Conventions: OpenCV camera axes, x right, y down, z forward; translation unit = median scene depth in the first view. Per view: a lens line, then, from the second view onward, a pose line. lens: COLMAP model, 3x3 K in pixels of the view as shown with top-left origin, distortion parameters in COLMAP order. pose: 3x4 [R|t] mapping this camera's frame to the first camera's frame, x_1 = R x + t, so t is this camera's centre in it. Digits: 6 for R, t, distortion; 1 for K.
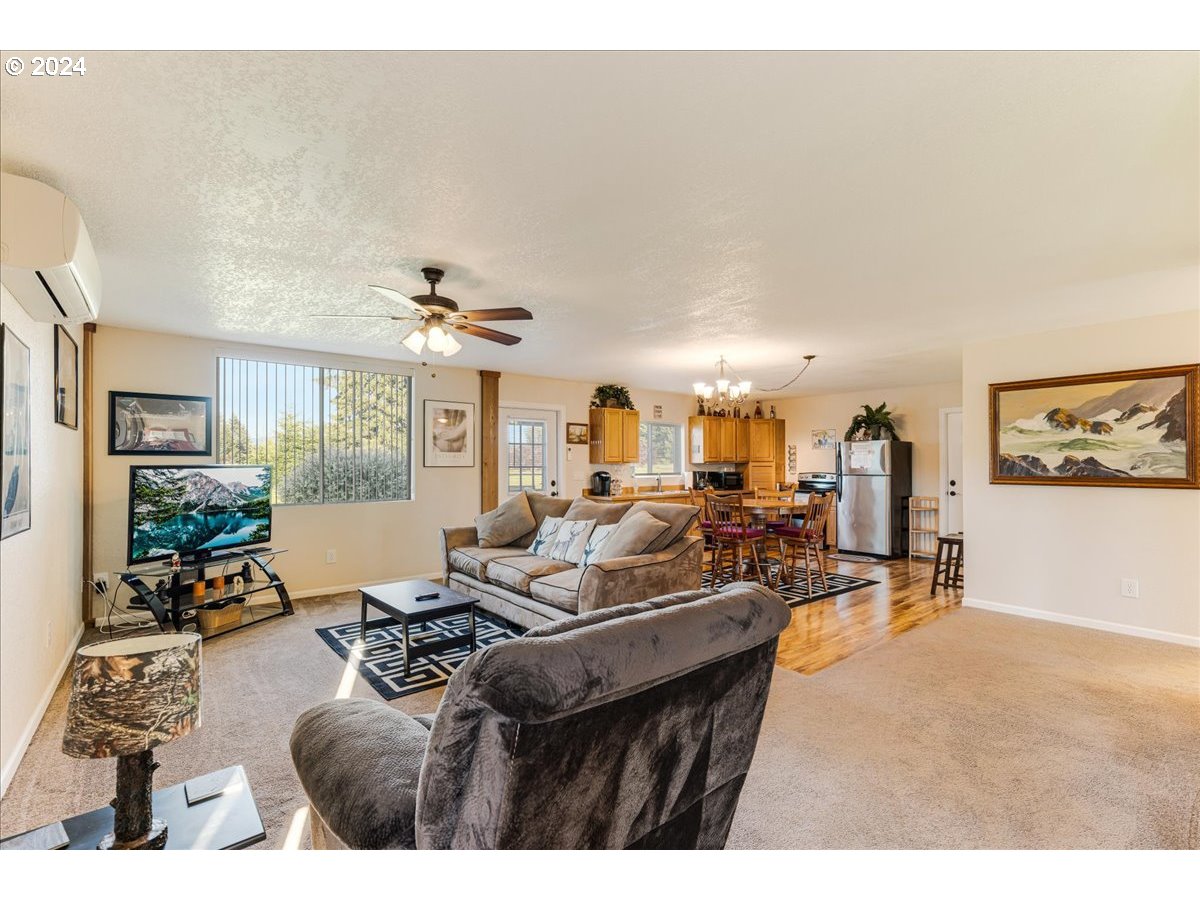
lens RADIAL K [[539.7, 0, 591.7], [0, 539.7, 455.8], [0, 0, 1]] dist [0.002952, -0.000049]
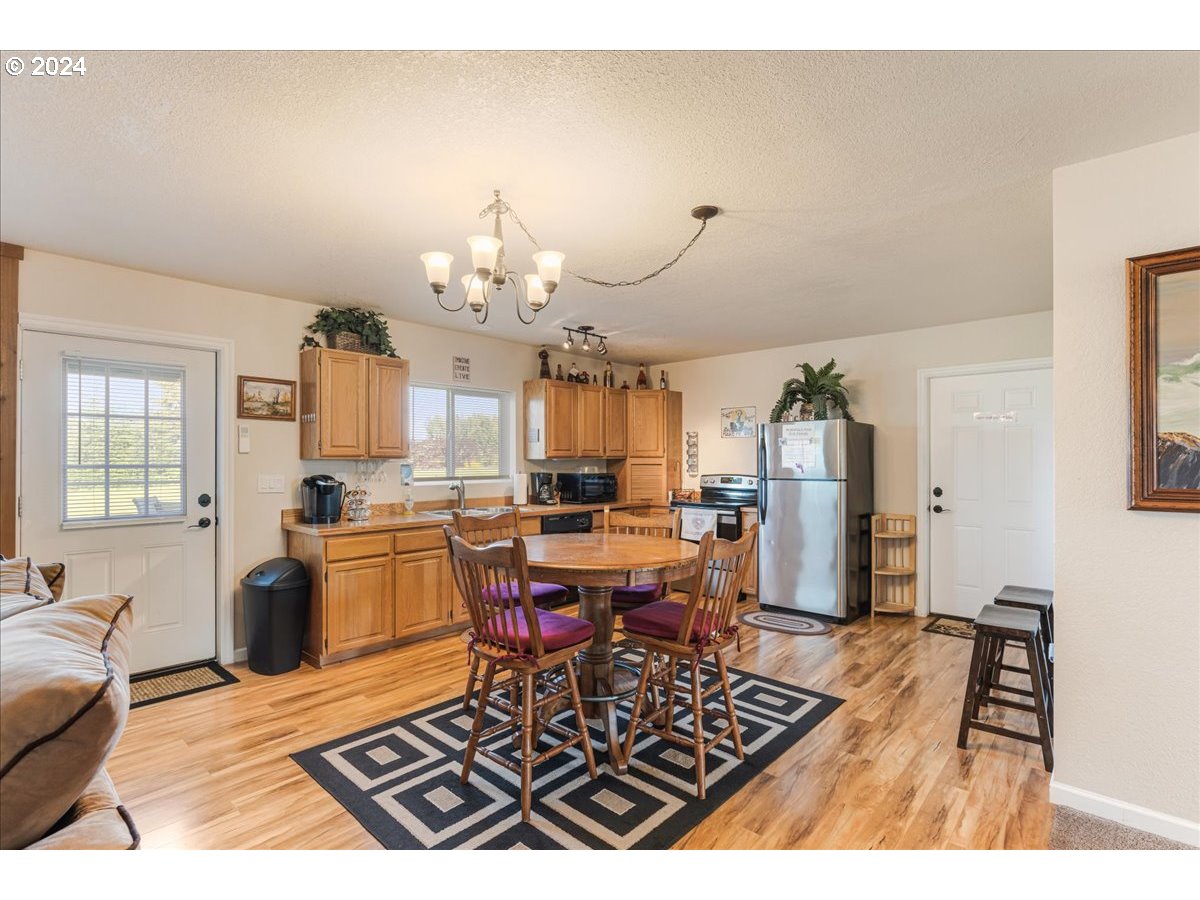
lens RADIAL K [[575.9, 0, 602.7], [0, 575.9, 453.9], [0, 0, 1]] dist [-0.005889, -0.000009]
pose [[0.985408, 0.003048, 0.170182, 0.174120], [-0.003439, 0.999992, 0.002006, 0.006868], [-0.170174, -0.002562, 0.985411, 0.398784]]
